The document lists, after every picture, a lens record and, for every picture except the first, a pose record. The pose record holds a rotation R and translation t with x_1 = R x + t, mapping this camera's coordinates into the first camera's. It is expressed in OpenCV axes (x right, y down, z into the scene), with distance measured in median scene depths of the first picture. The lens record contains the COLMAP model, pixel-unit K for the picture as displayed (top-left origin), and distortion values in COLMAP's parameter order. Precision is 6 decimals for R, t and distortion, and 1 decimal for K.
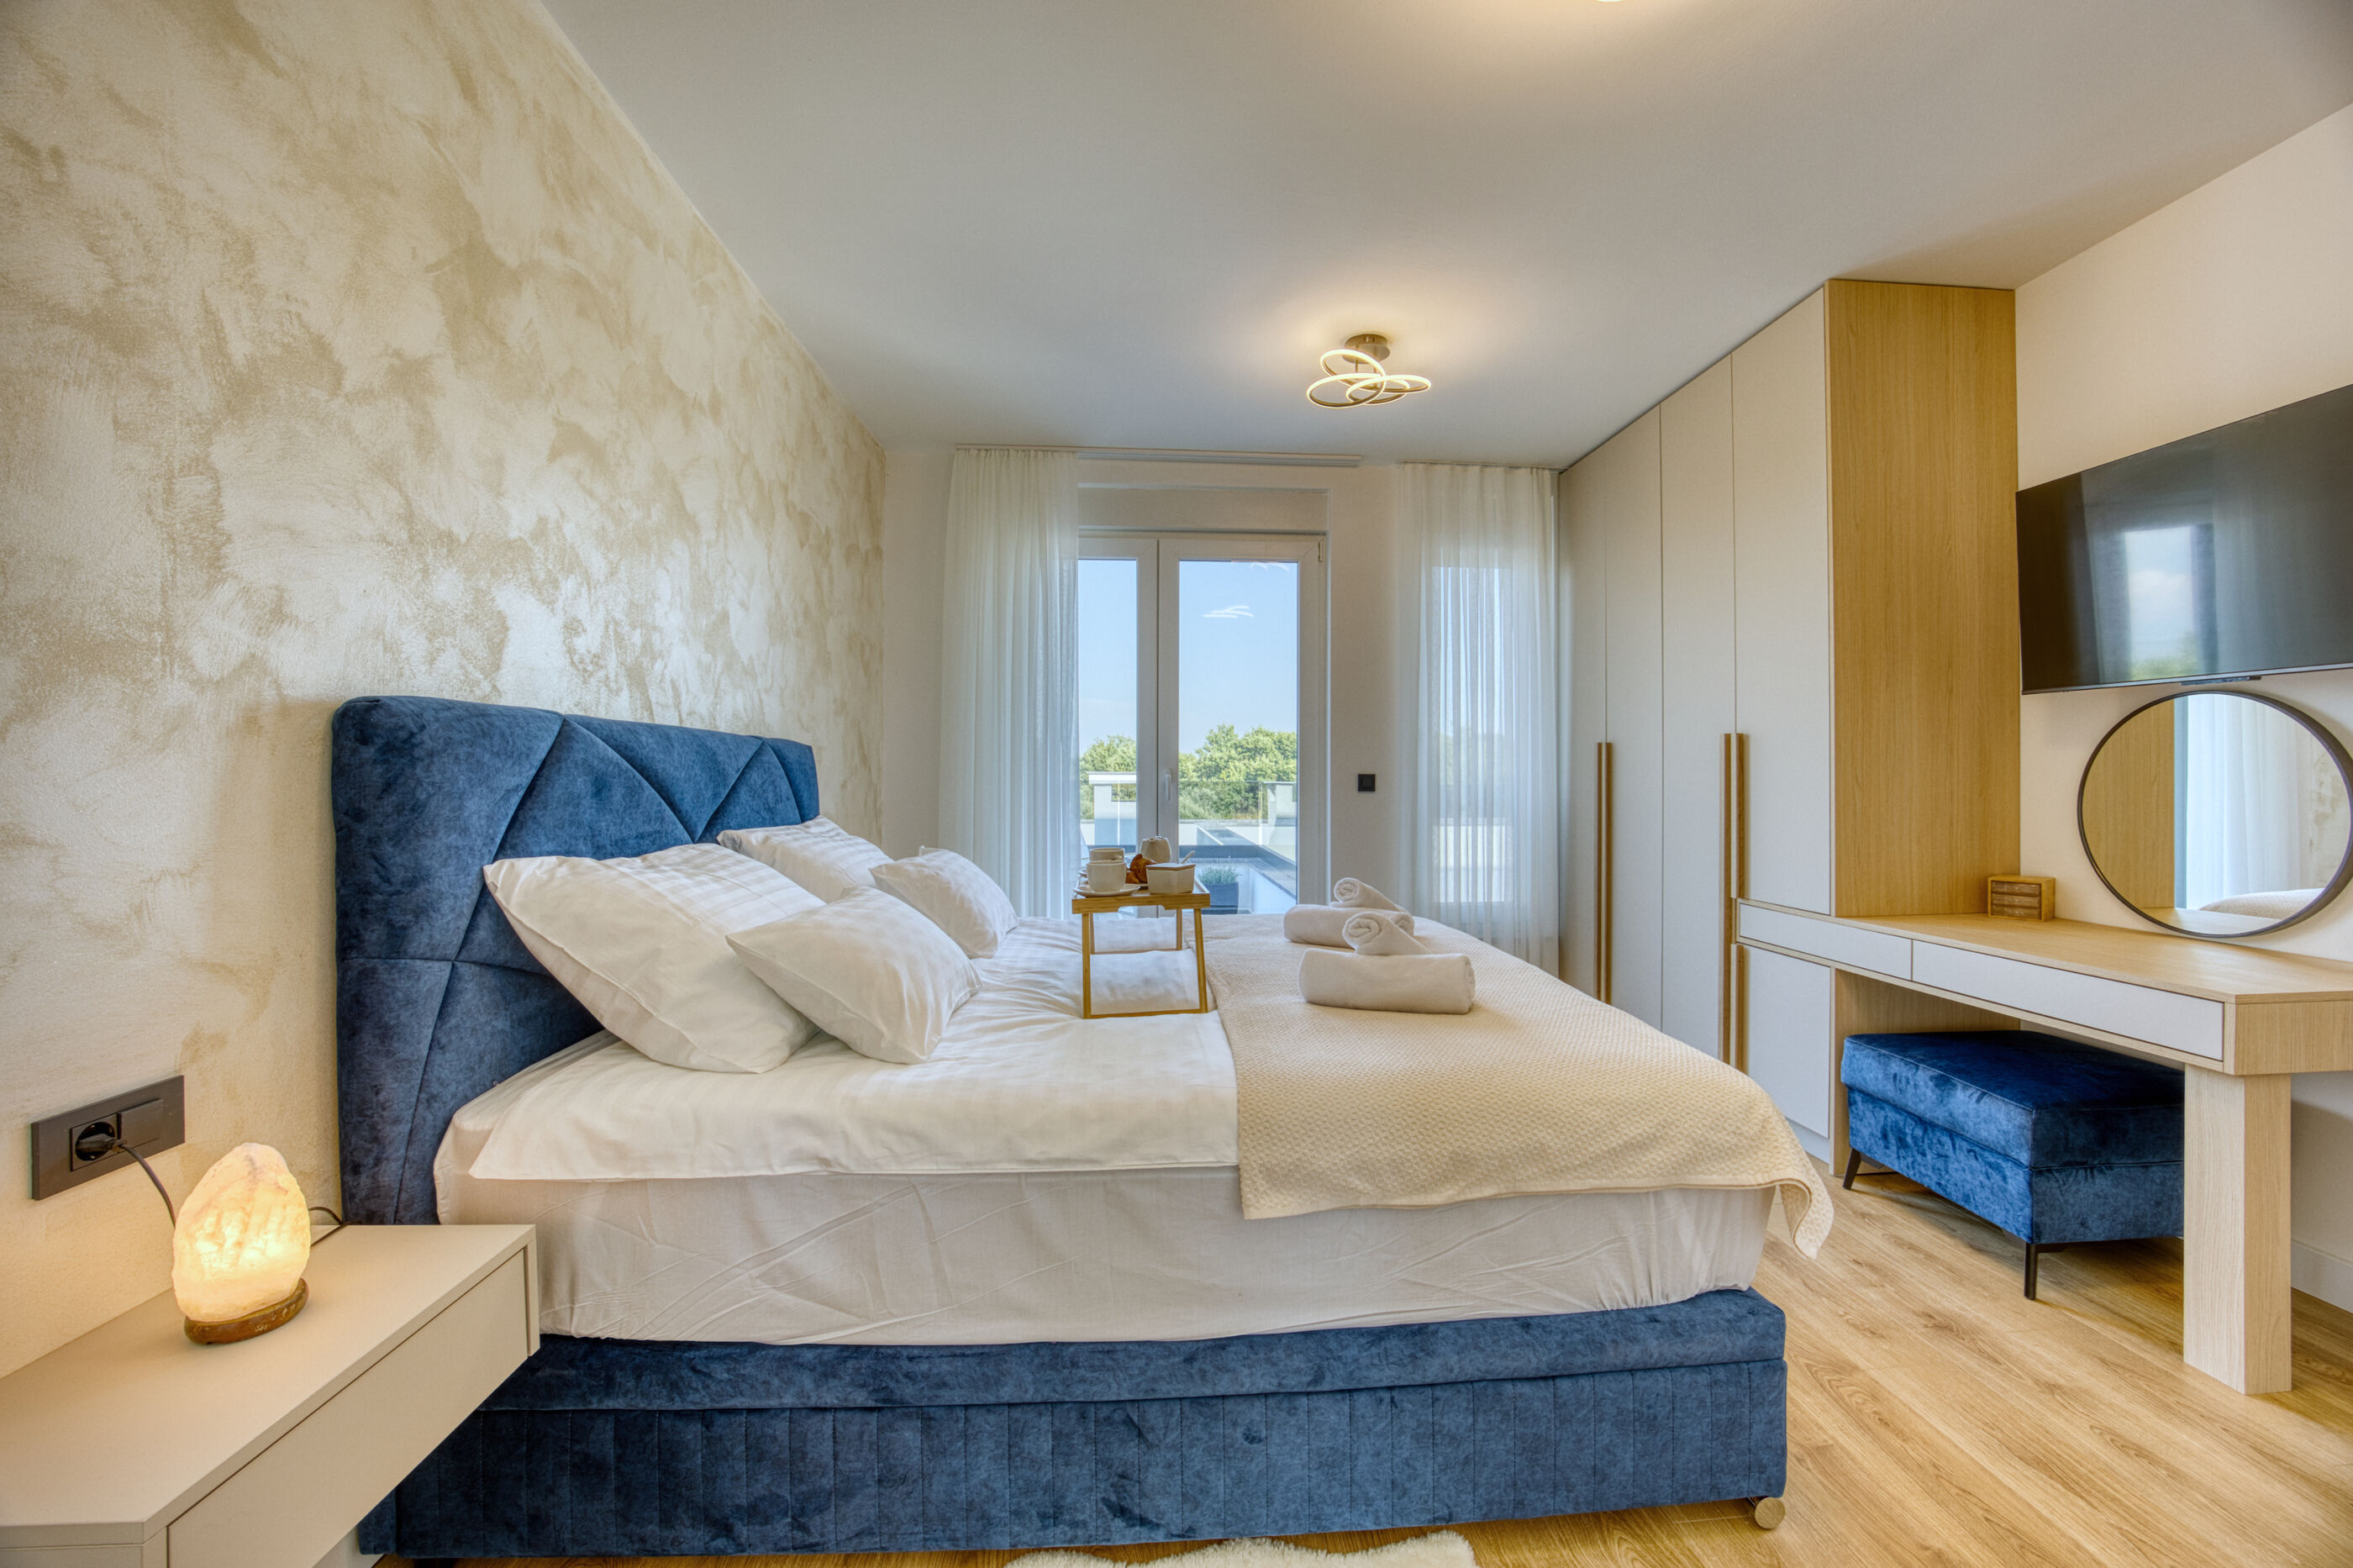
lens RADIAL K [[934.5, 0, 1197.3], [0, 934.5, 776.6], [0, 0, 1]] dist [-0.048643, 0.007081]
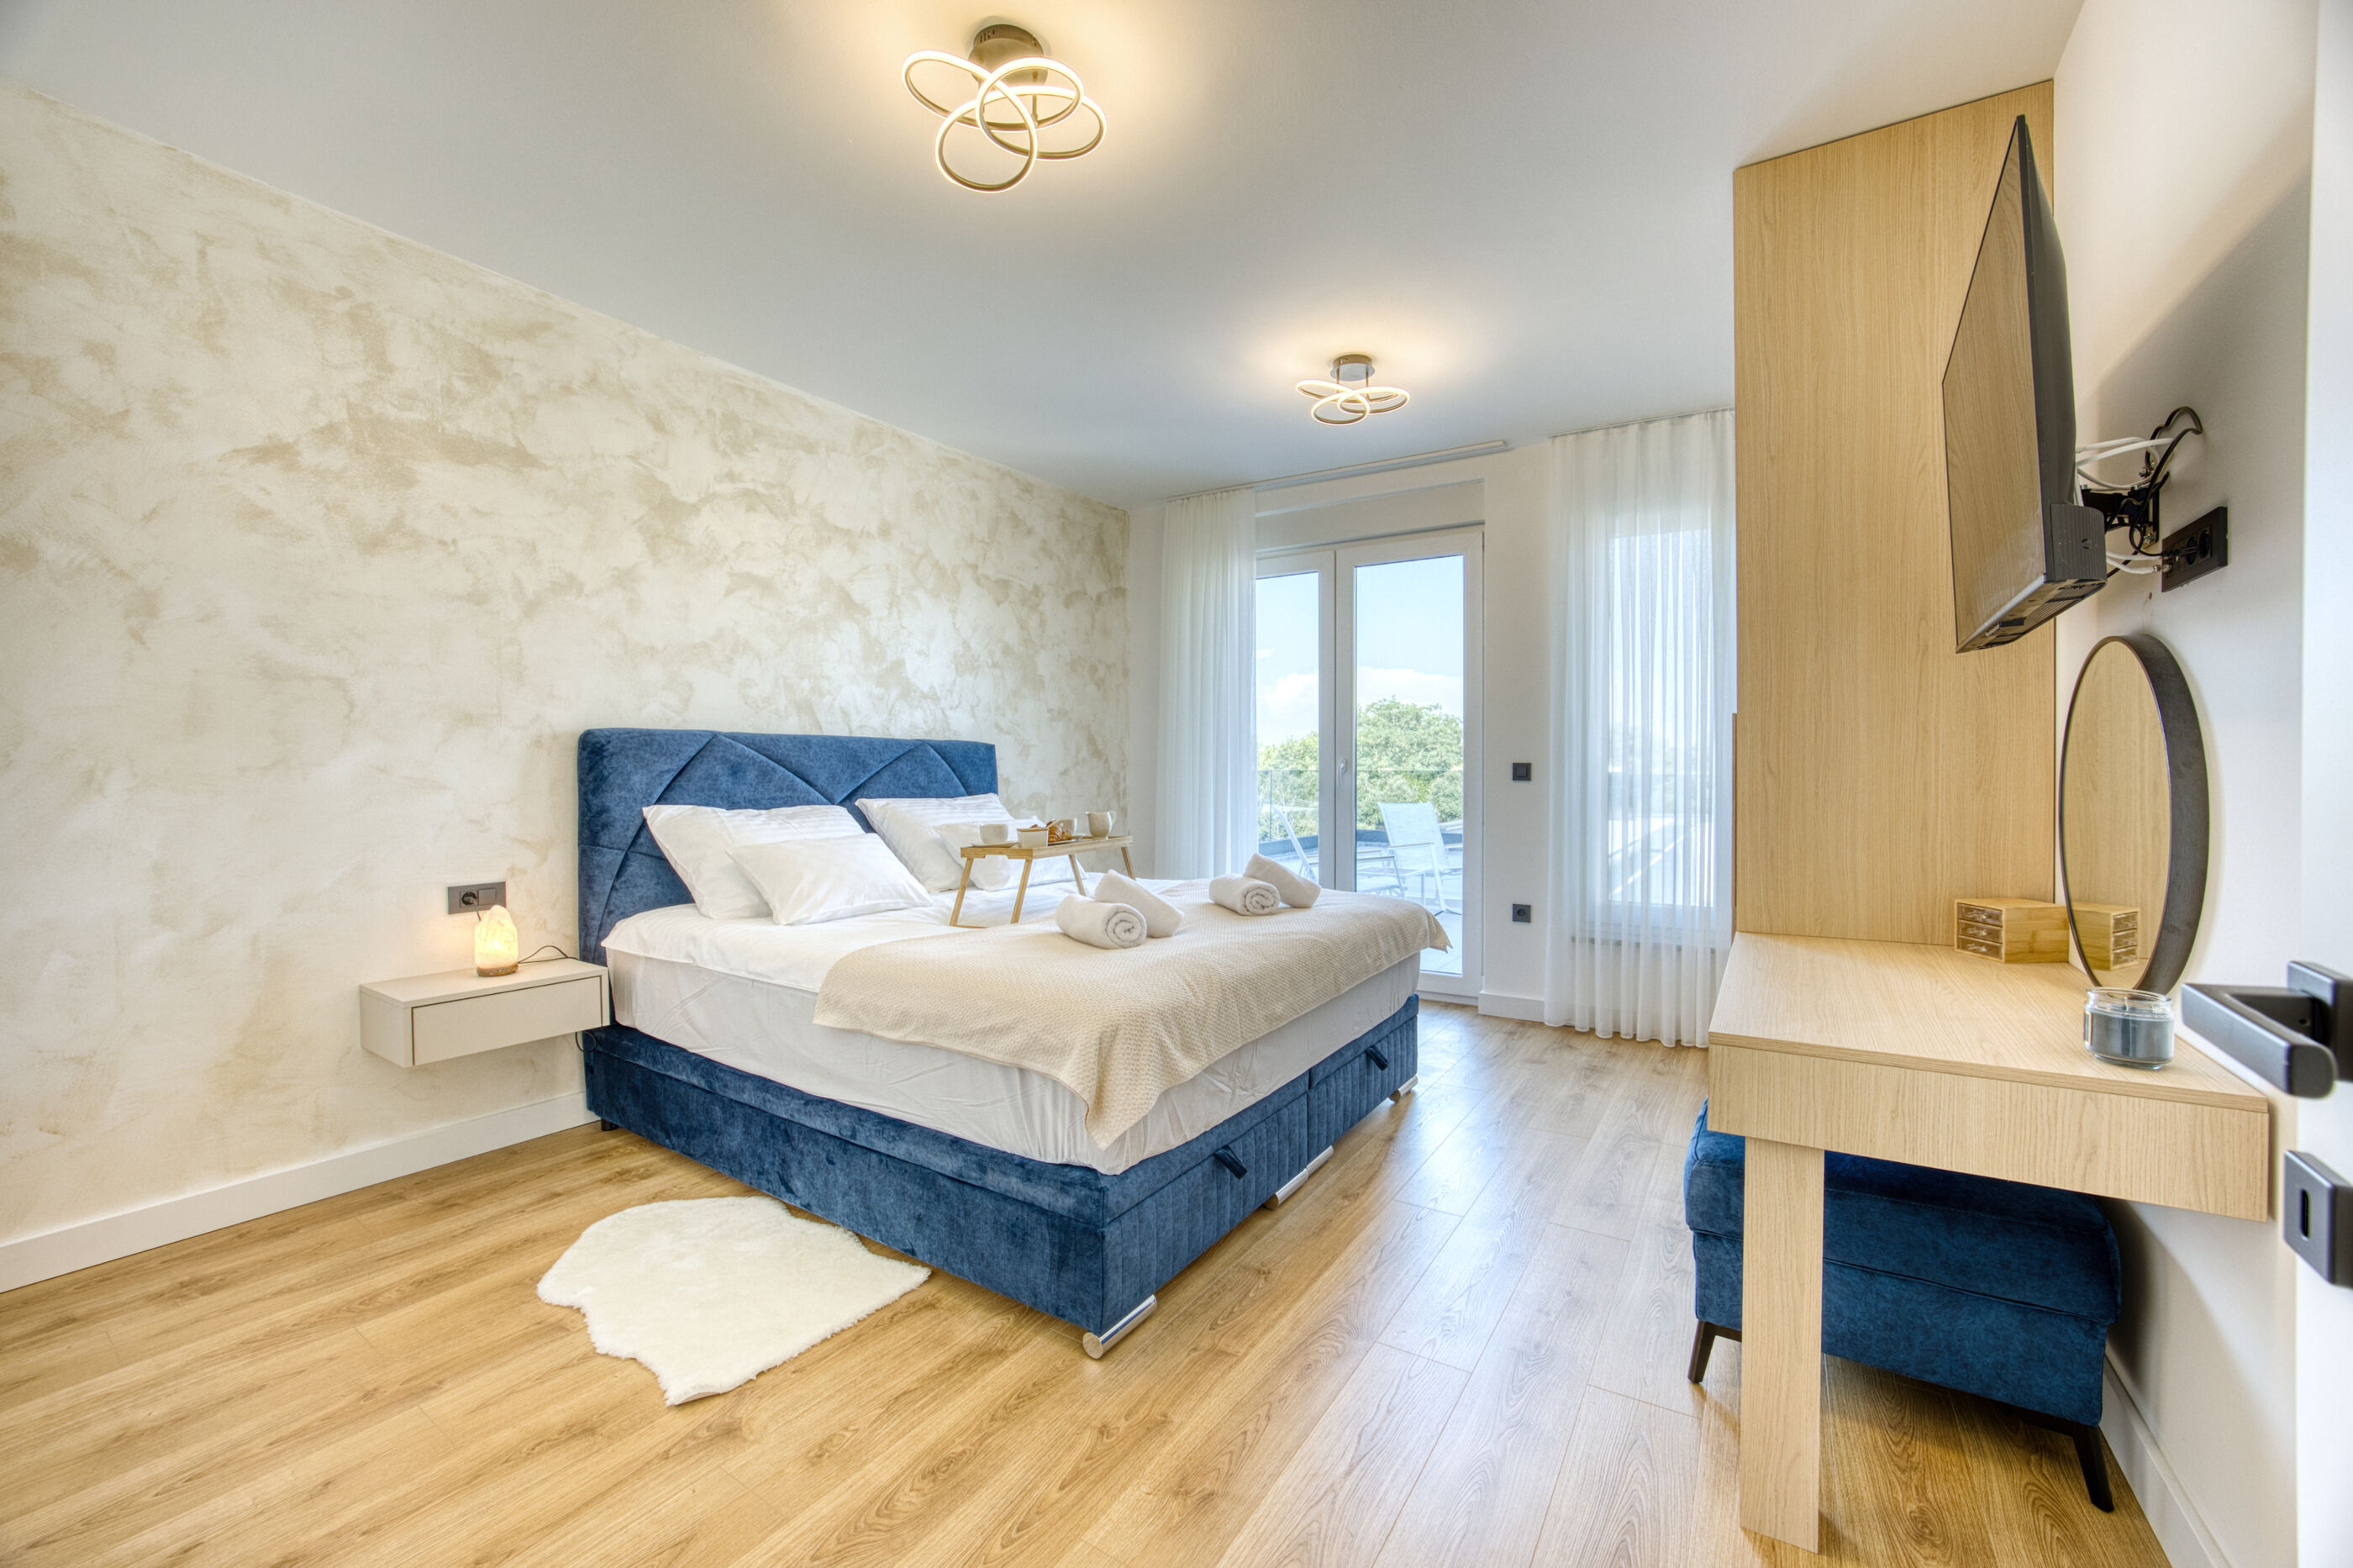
lens RADIAL K [[934.5, 0, 1186.6], [0, 934.5, 777.6], [0, 0, 1]] dist [-0.048643, 0.007081]
pose [[0.804286, 0.008257, -0.594185, 1.297976], [-0.001936, 0.999935, 0.011274, 0.002632], [0.594239, -0.007917, 0.804250, 0.033324]]
